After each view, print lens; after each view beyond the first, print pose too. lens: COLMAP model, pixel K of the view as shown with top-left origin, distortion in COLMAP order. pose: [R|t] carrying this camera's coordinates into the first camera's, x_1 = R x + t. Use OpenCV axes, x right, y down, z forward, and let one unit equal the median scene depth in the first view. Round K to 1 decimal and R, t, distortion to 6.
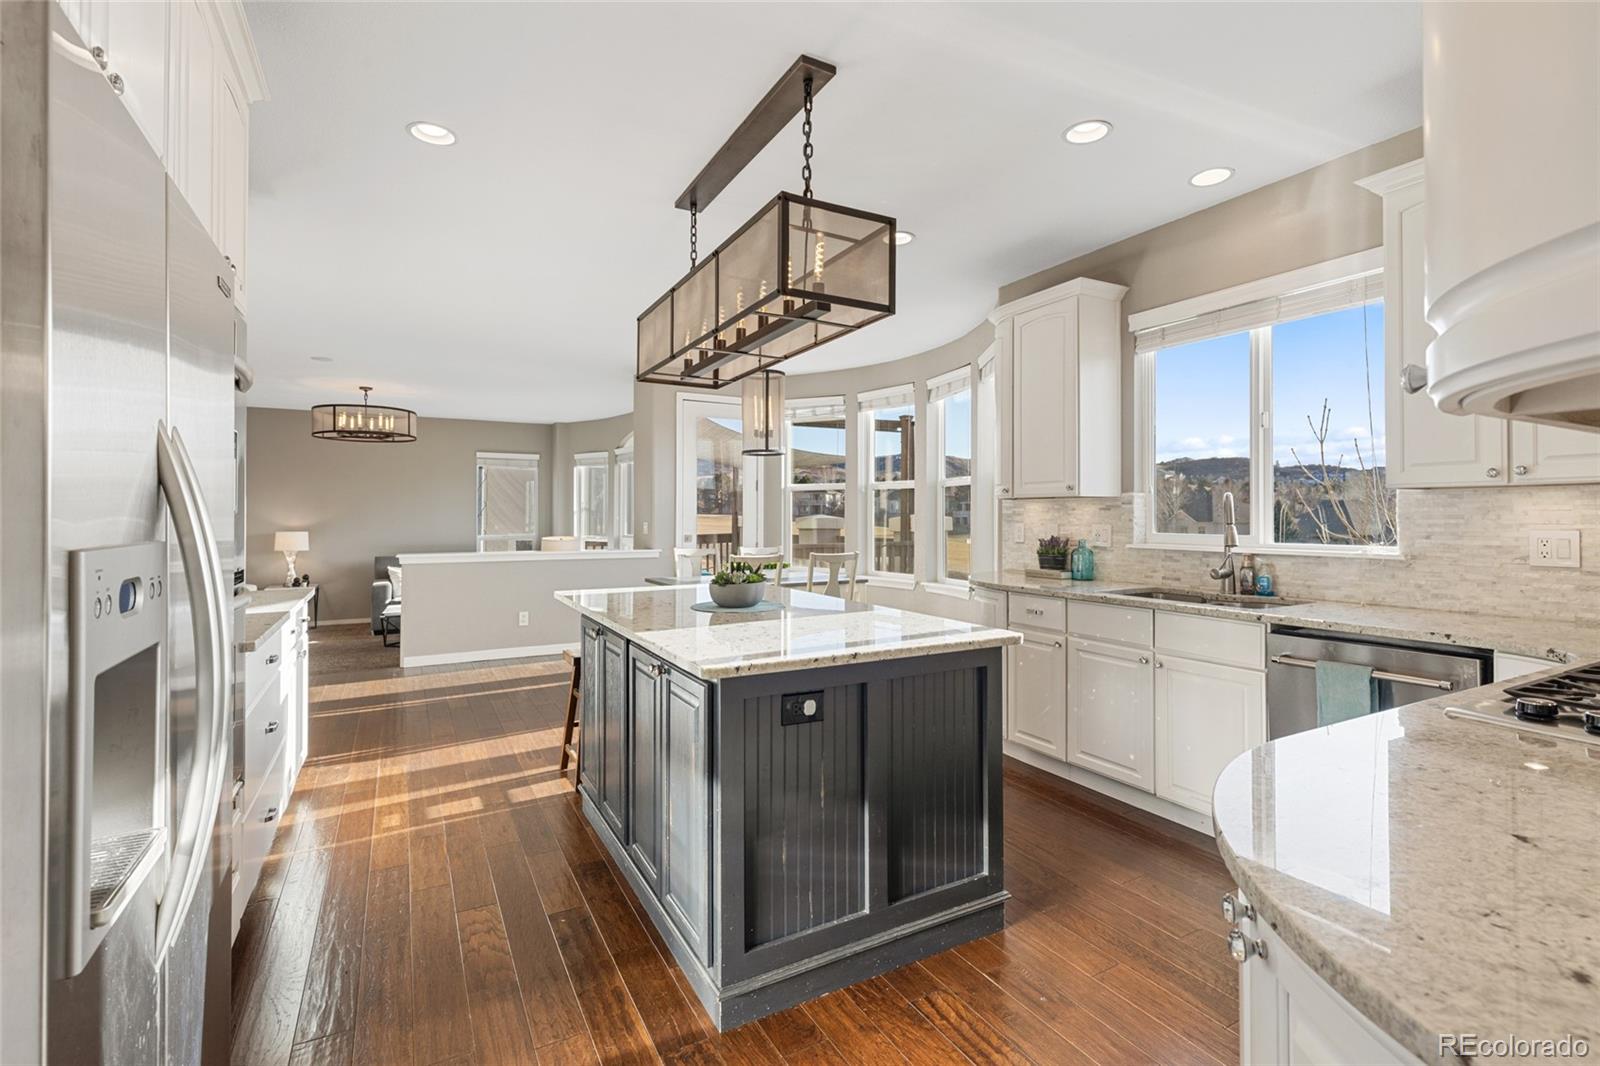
lens RADIAL K [[724.5, 0, 818.6], [0, 724.5, 513.7], [0, 0, 1]] dist [0.003826, -0.002266]
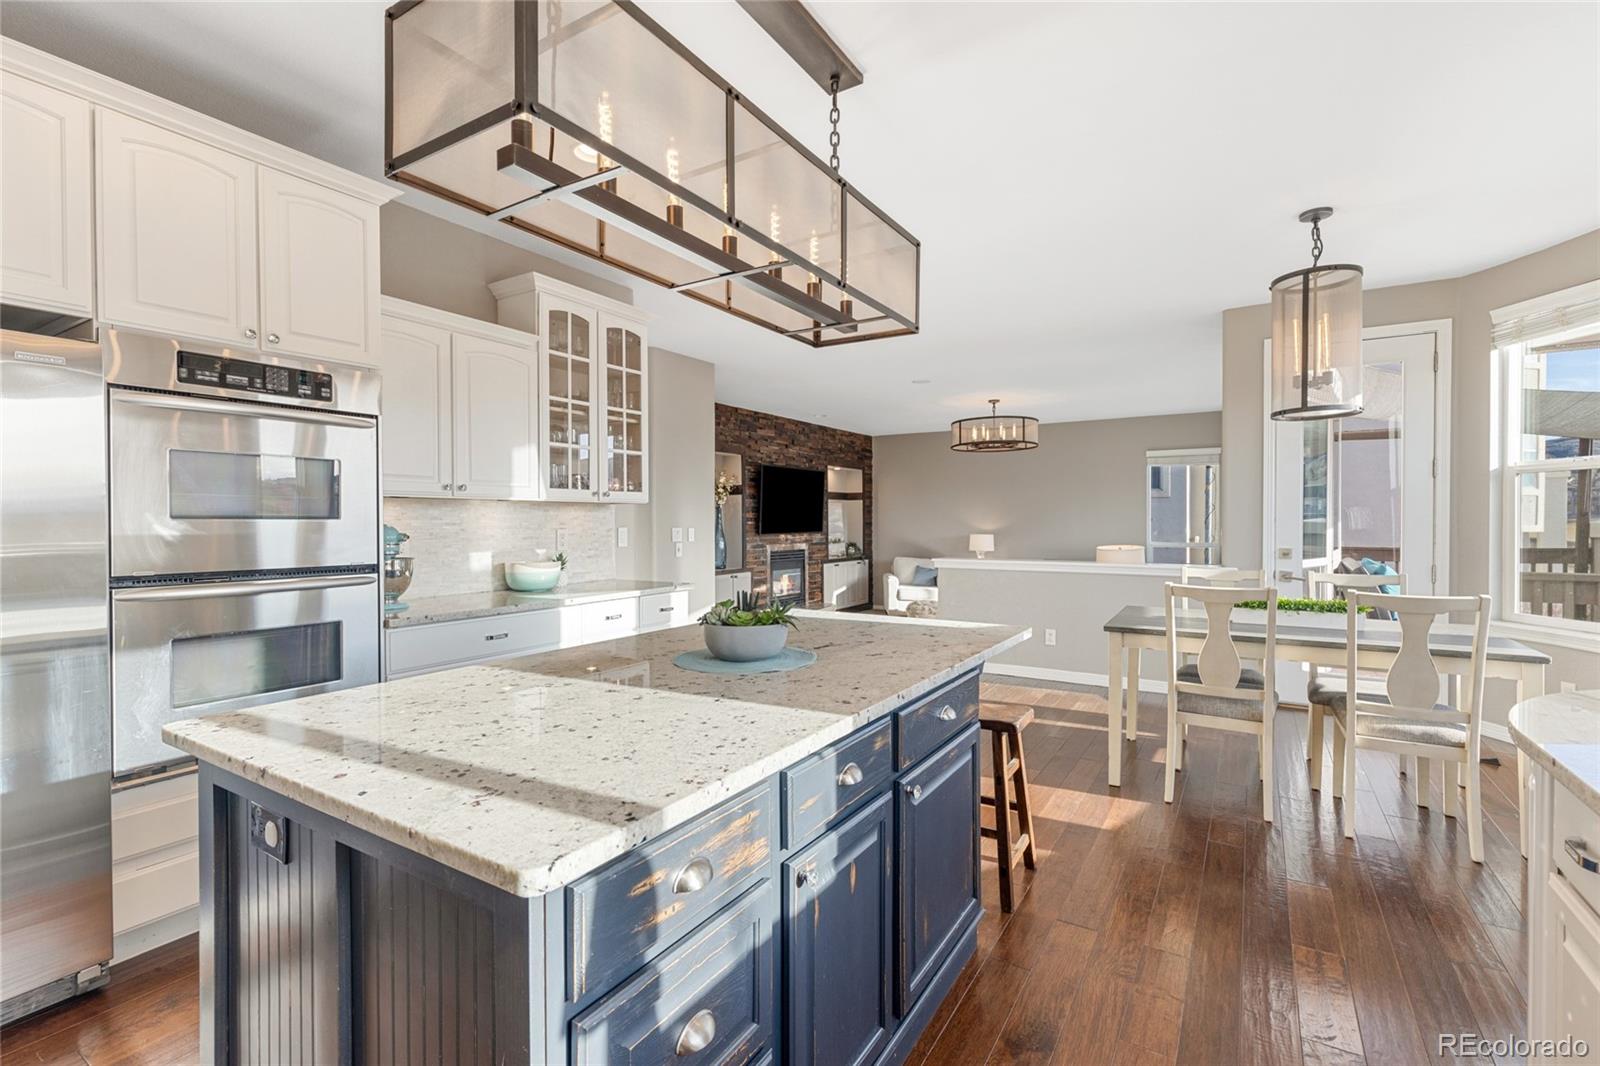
lens RADIAL K [[724.5, 0, 798.4], [0, 724.5, 527.1], [0, 0, 1]] dist [0.003826, -0.002266]
pose [[0.465298, 0.006983, -0.885127, 0.421010], [0.004091, 0.999941, 0.010040, 0.001580], [0.885145, -0.008292, 0.465242, 0.571299]]
